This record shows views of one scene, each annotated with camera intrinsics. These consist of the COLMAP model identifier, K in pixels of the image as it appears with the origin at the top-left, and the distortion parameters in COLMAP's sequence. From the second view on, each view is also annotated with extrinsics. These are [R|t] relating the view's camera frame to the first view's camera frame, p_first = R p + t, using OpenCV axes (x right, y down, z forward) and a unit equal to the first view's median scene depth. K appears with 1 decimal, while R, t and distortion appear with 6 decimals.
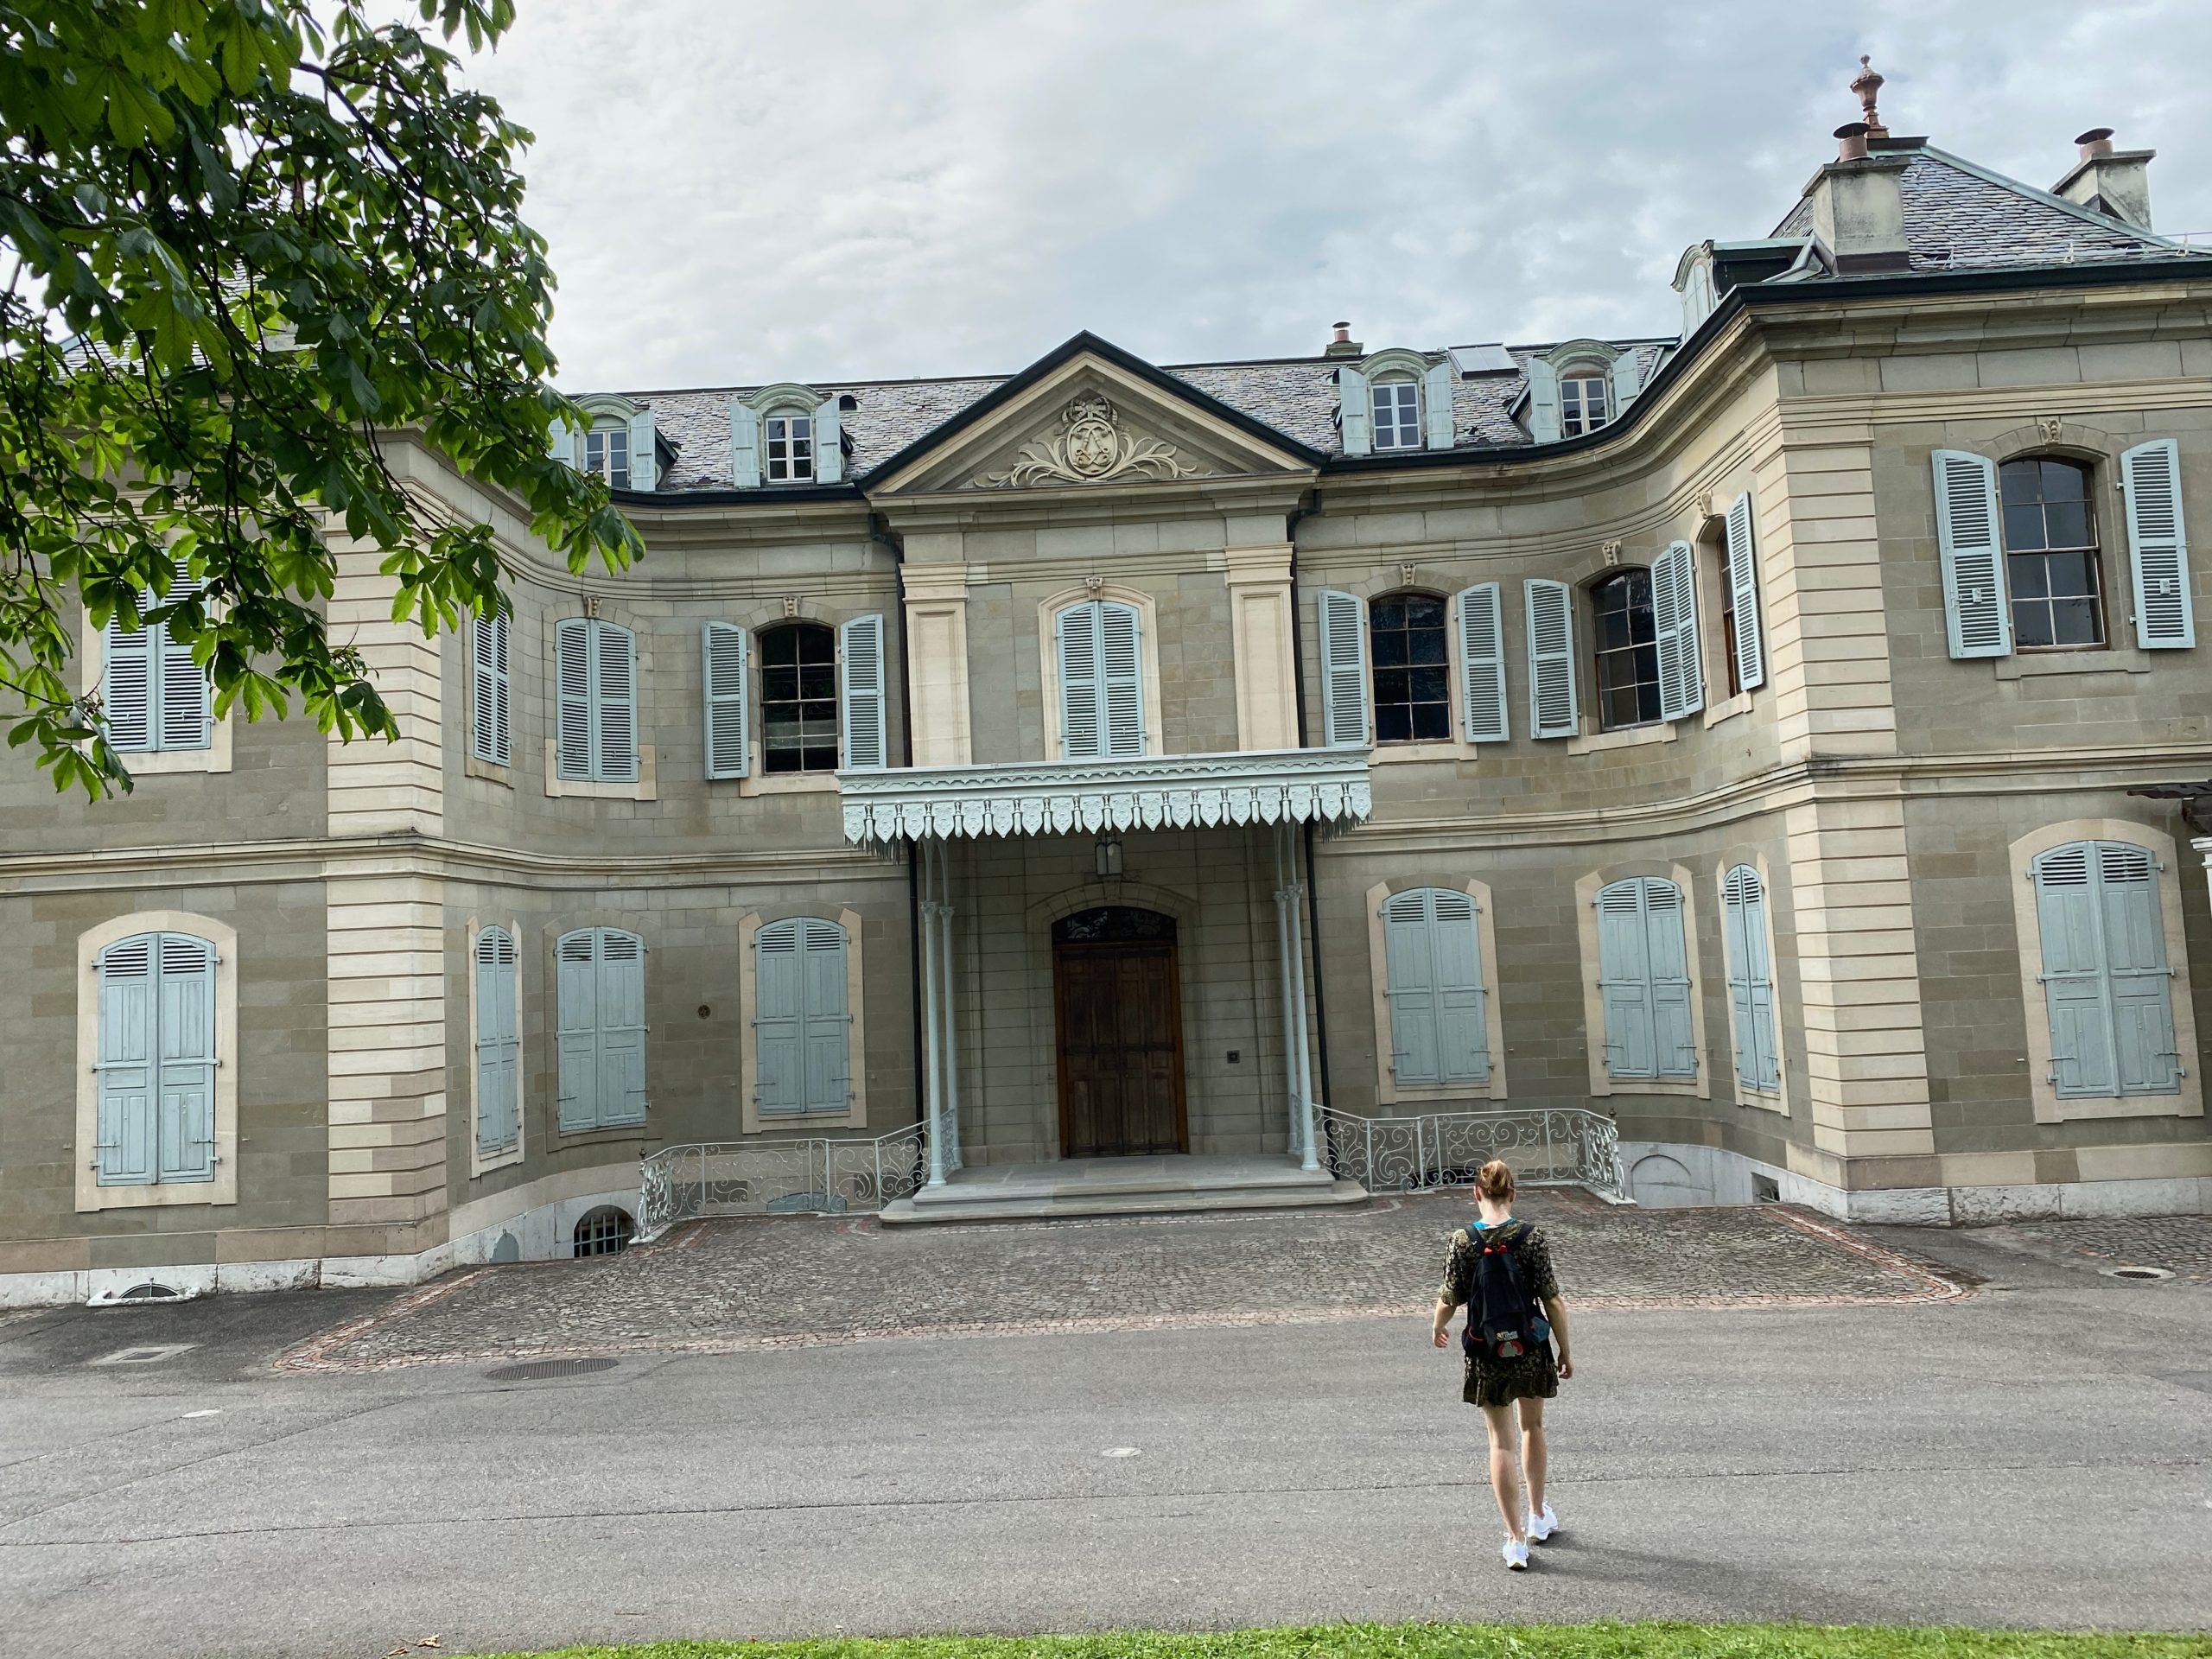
lens RADIAL K [[1657.6, 0, 1096.0], [0, 1657.6, 784.1], [0, 0, 1]] dist [0.004098, -0.010663]
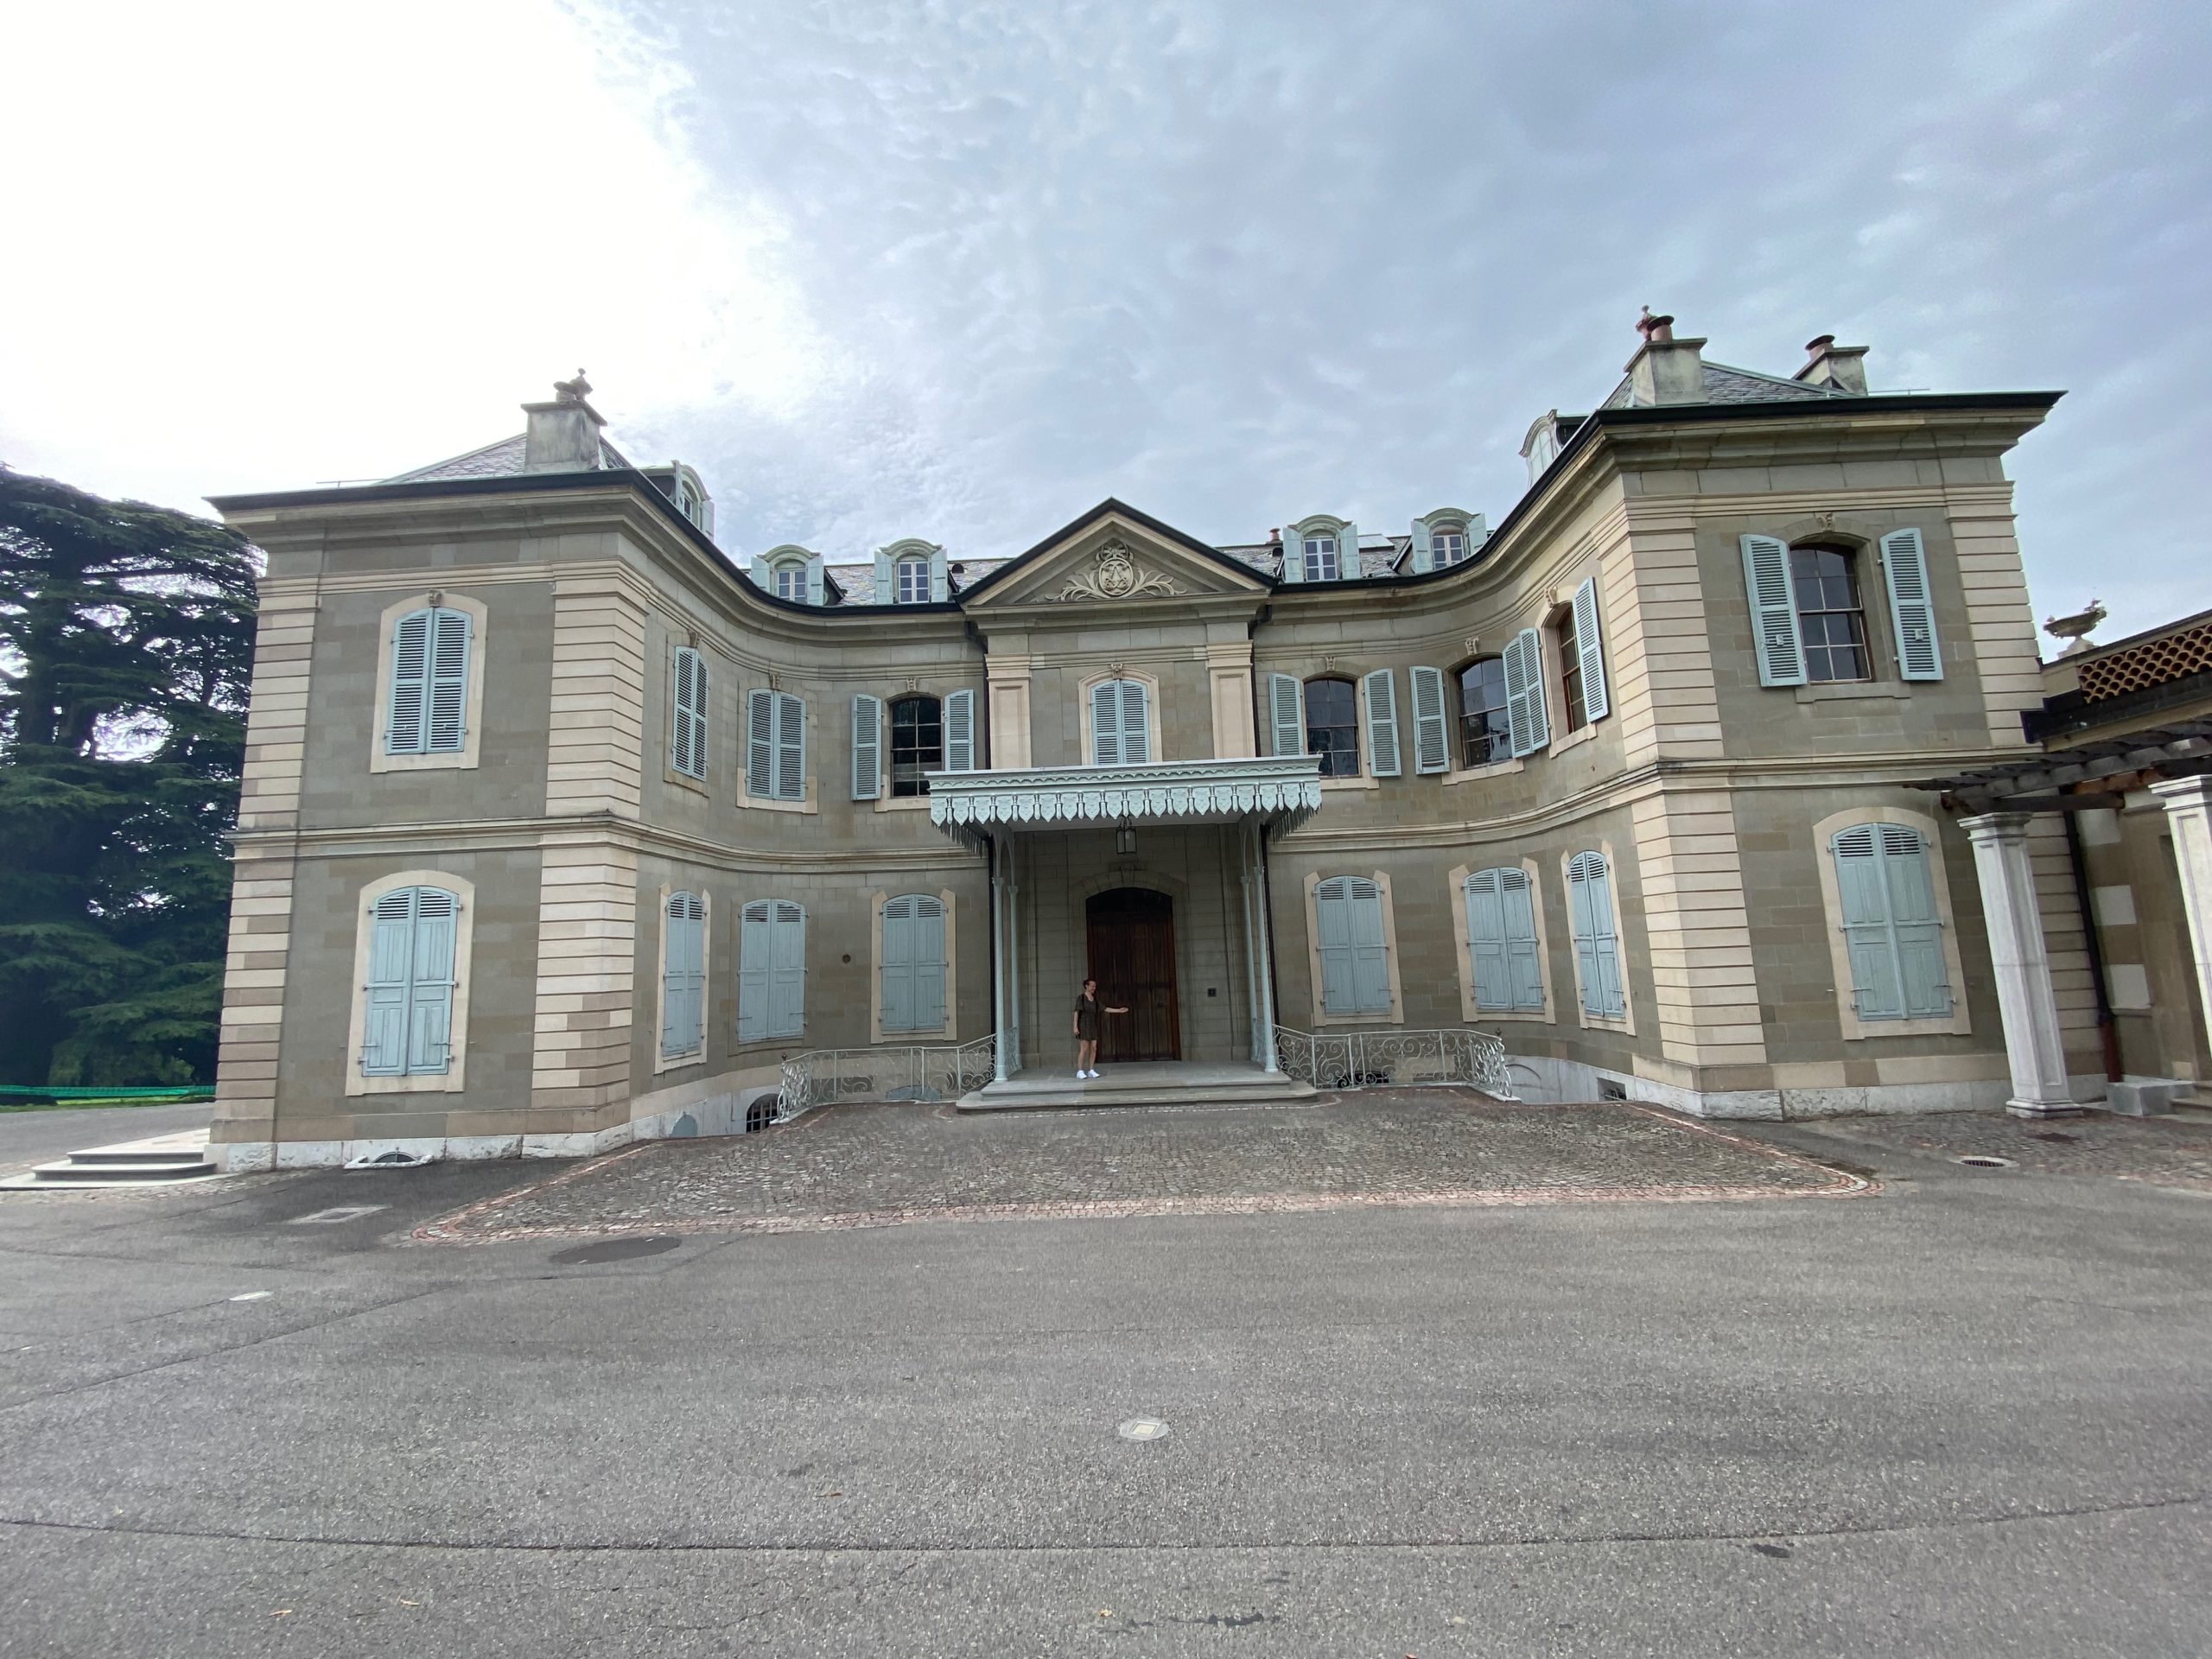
lens RADIAL K [[888.0, 0, 1107.6], [0, 888.0, 825.1], [0, 0, 1]] dist [0.008227, -0.015362]
pose [[0.999919, 0.005002, -0.011735, 0.000791], [-0.005498, 0.999077, -0.042612, 0.060927], [0.011512, 0.042673, 0.999023, 0.258410]]
